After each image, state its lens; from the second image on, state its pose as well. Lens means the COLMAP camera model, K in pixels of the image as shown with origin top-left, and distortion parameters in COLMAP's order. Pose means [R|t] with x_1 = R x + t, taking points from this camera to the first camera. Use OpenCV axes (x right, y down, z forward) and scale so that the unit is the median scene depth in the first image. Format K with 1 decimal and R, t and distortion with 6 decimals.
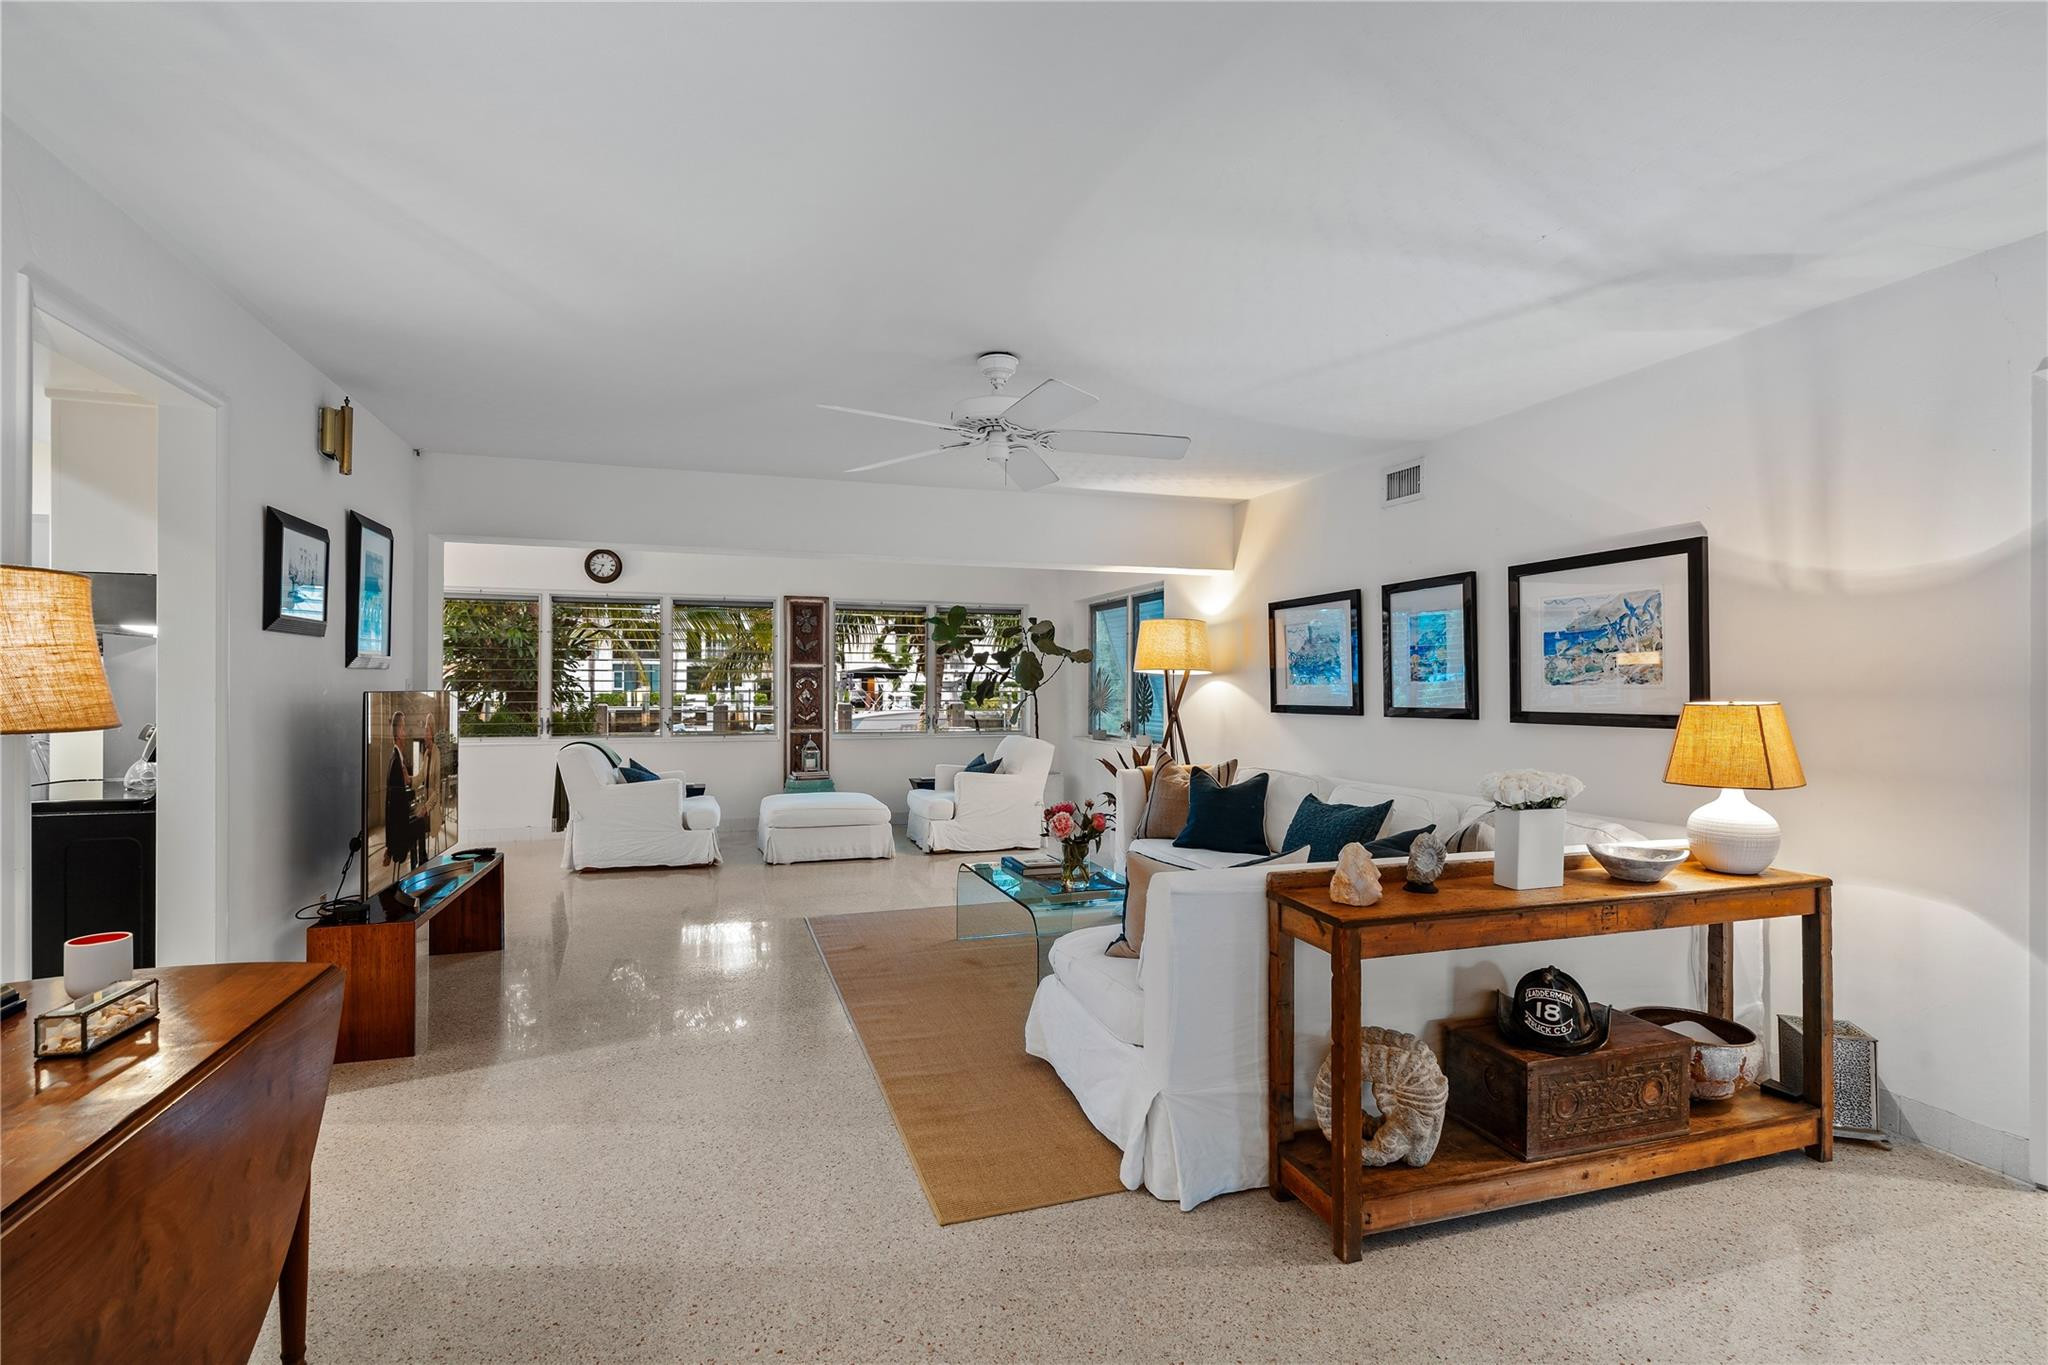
lens RADIAL K [[926.0, 0, 997.9], [0, 926.0, 684.3], [0, 0, 1]] dist [-0.004102, 0.001804]
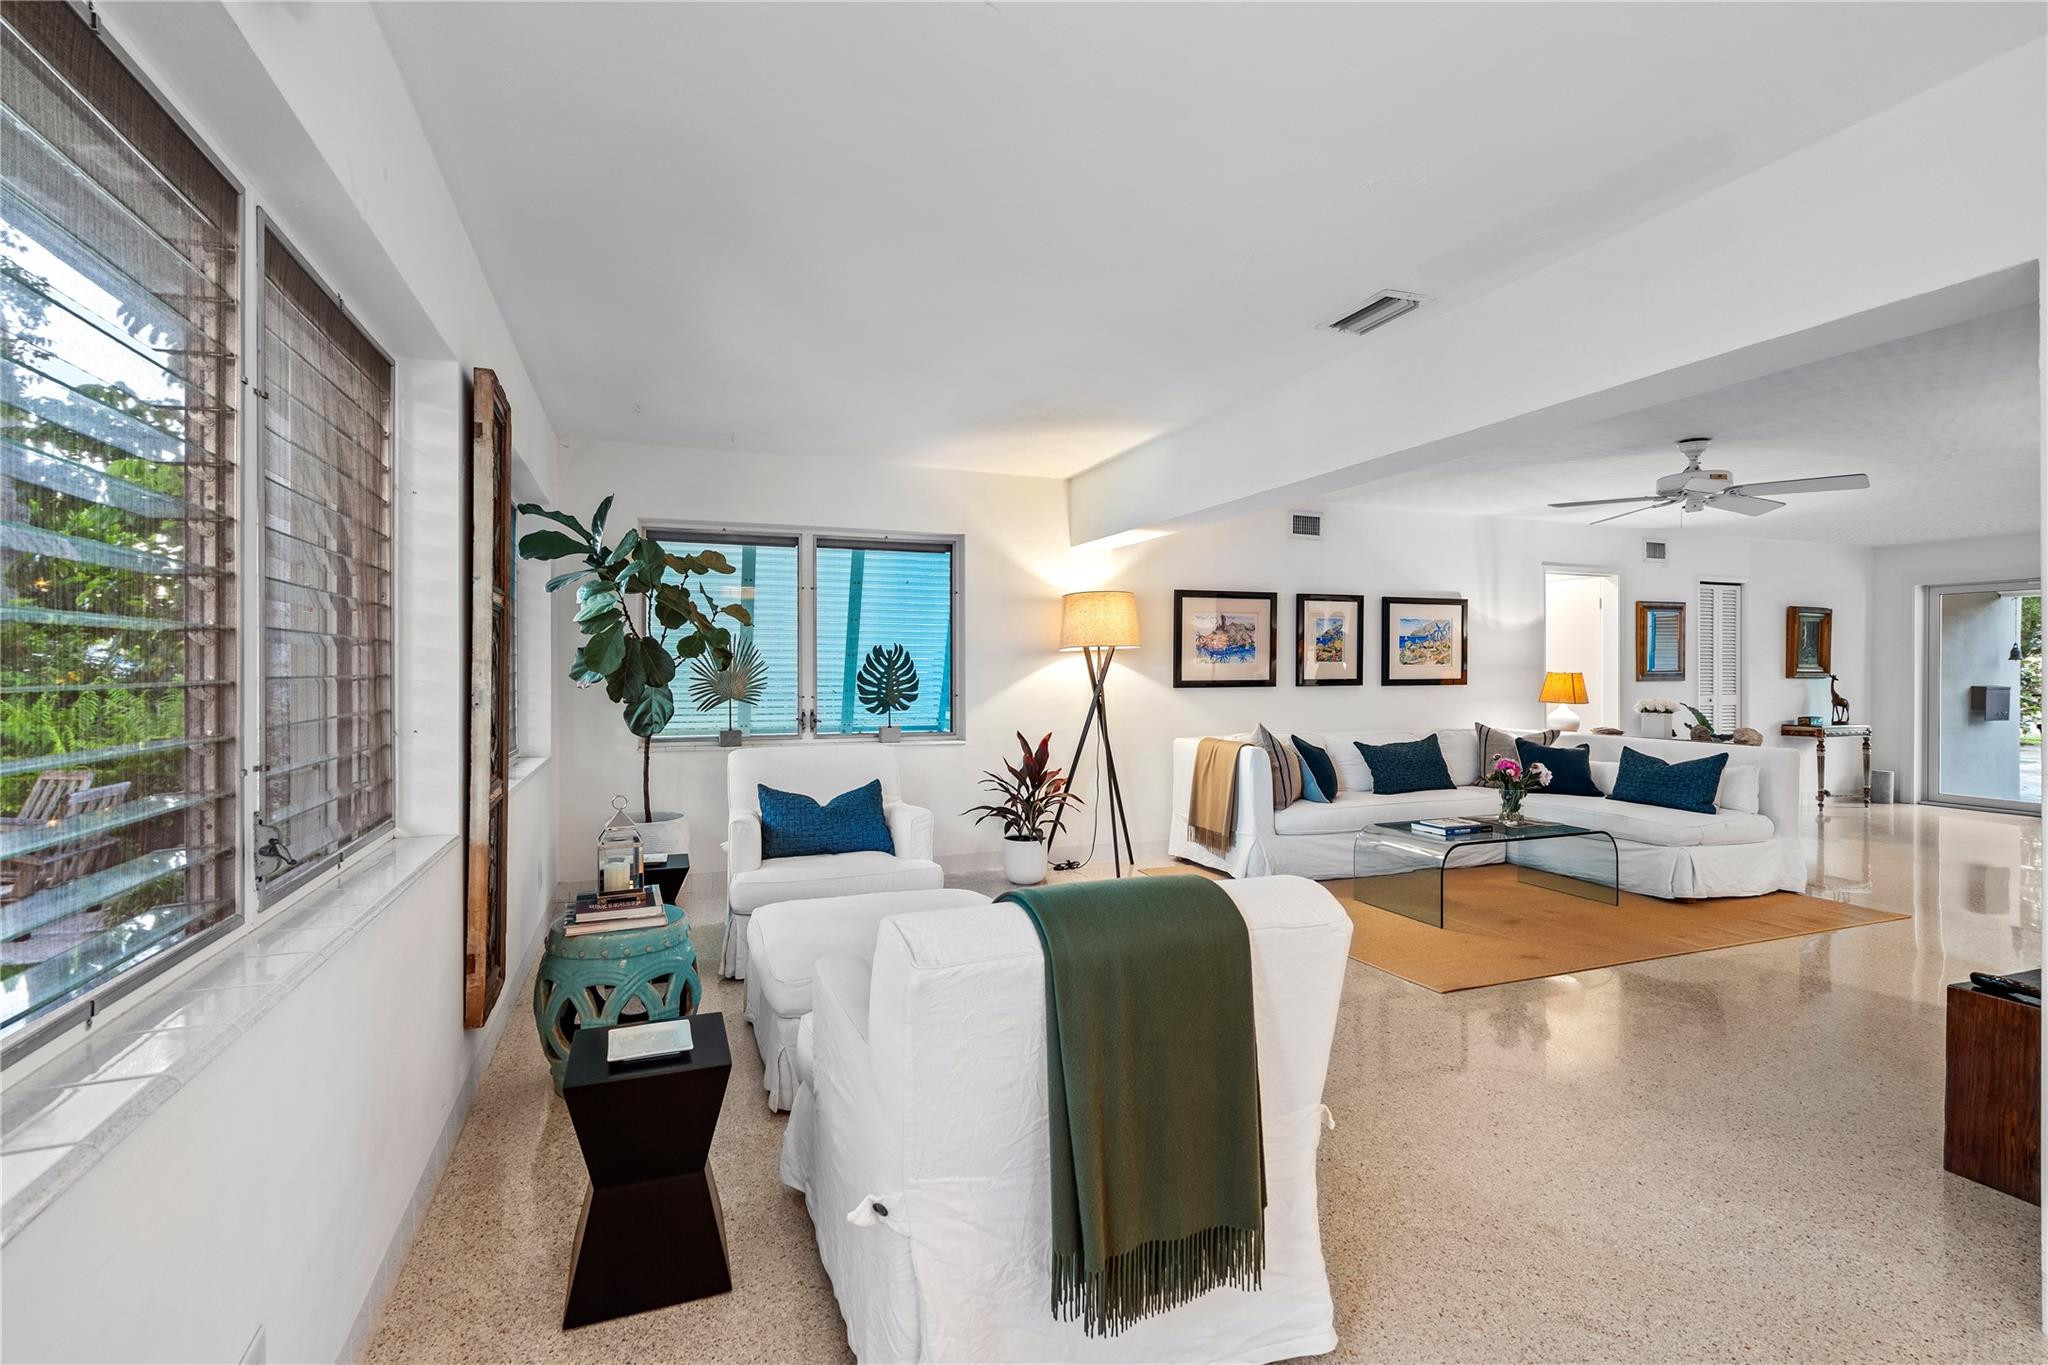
lens RADIAL K [[926.0, 0, 1024.3], [0, 926.0, 670.9], [0, 0, 1]] dist [-0.004102, 0.001804]
pose [[-0.054703, -0.005253, 0.998489, -0.936132], [-0.005140, 0.999974, 0.004979, 0.006347], [-0.998489, -0.004860, -0.054728, 1.436133]]
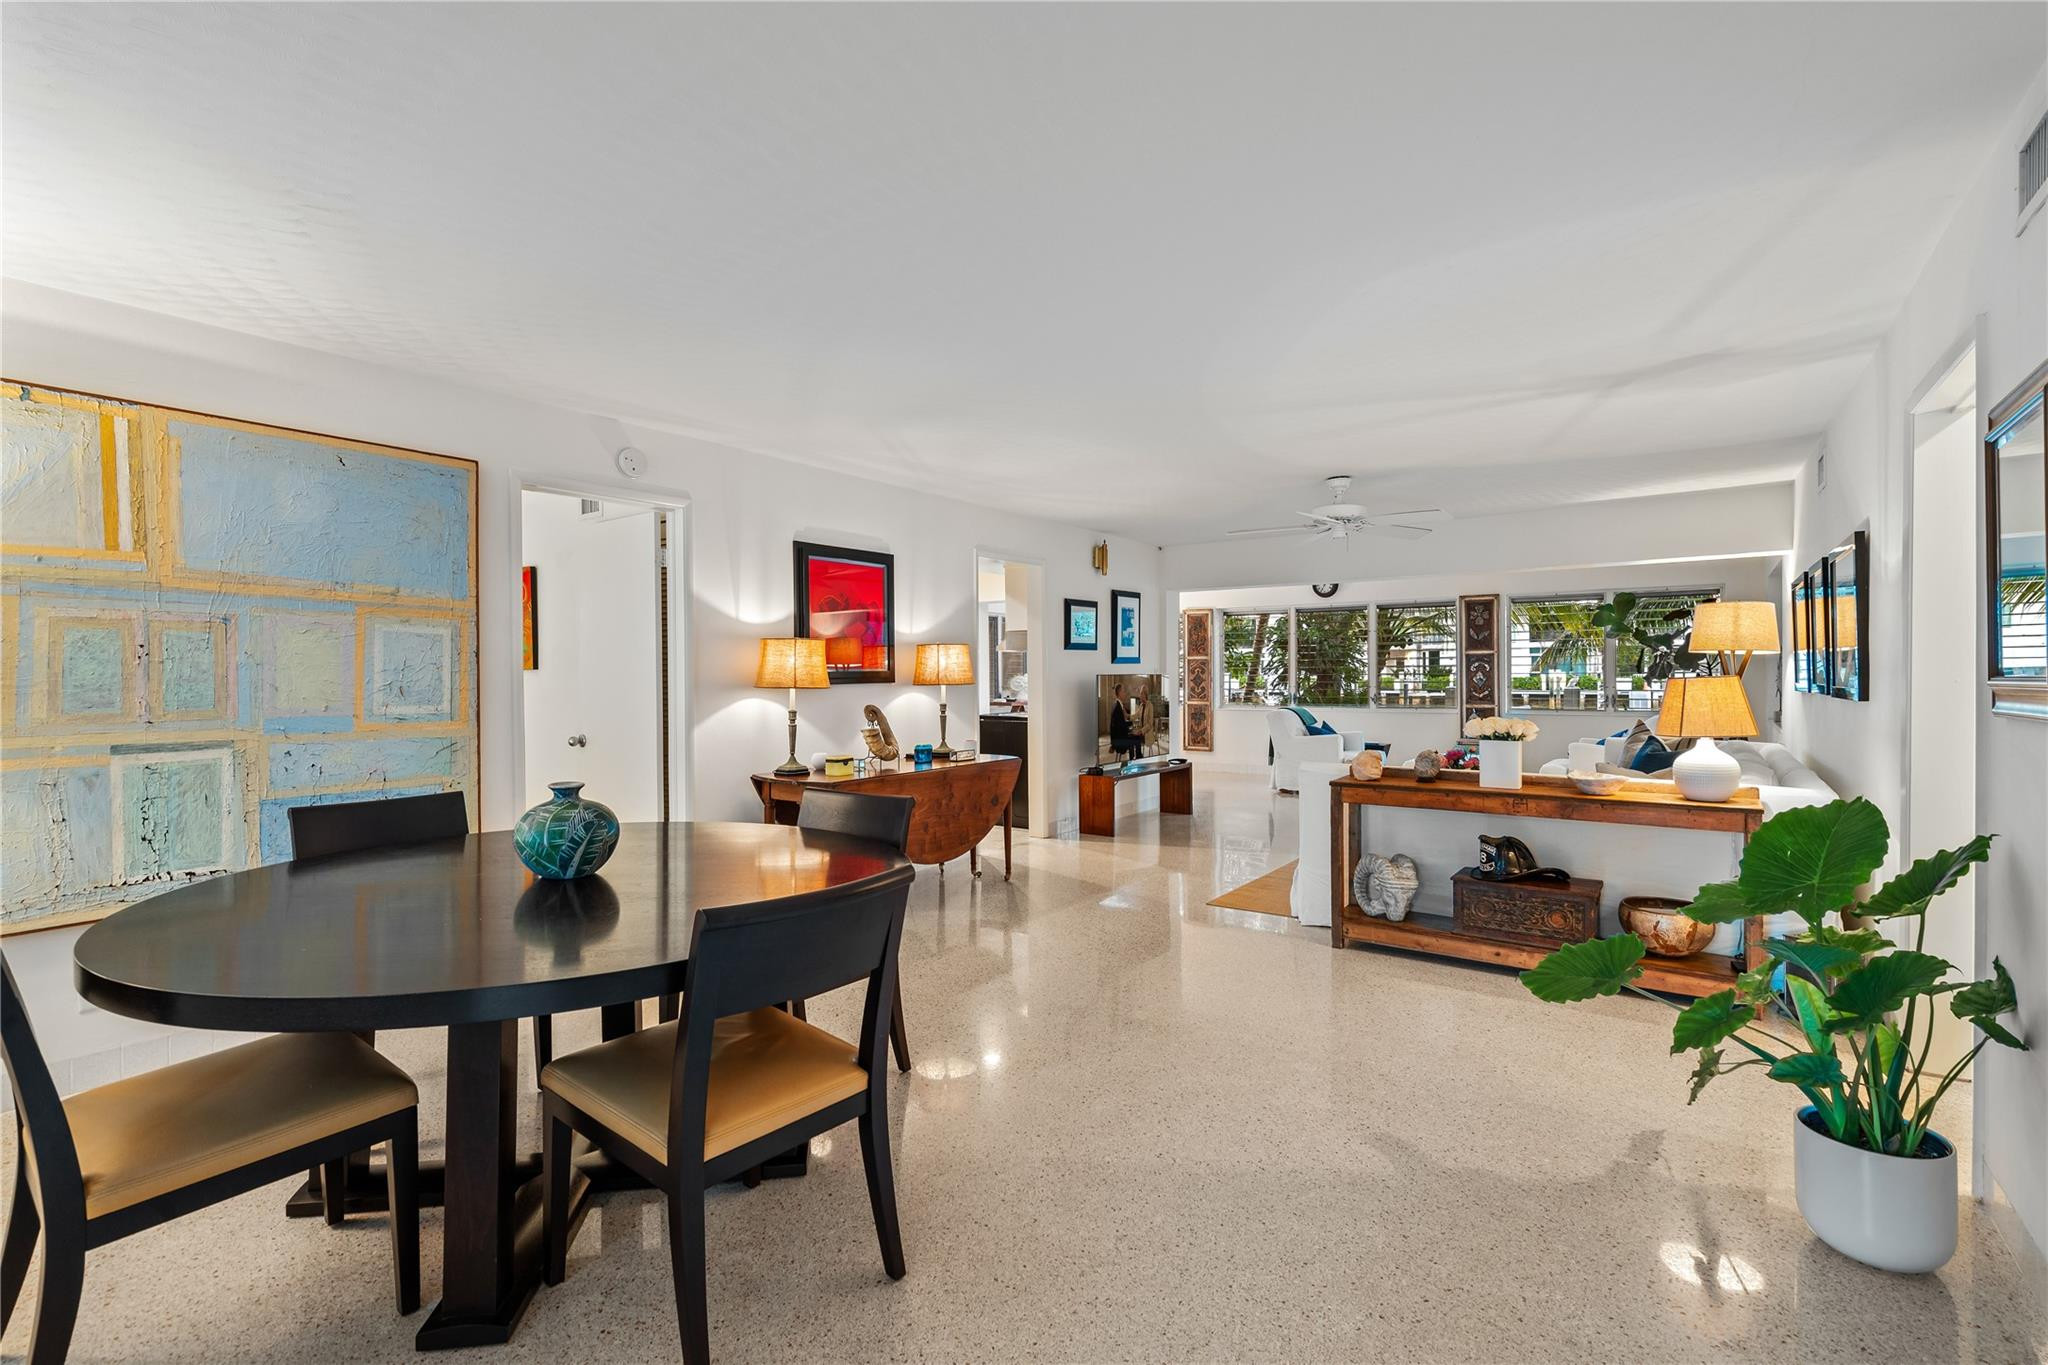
lens RADIAL K [[926.0, 0, 1041.0], [0, 926.0, 676.4], [0, 0, 1]] dist [-0.004102, 0.001804]
pose [[0.602676, -0.003978, -0.797976, 0.683401], [0.011006, 0.999934, 0.003328, 0.002194], [0.797910, -0.010788, 0.602680, -0.318666]]
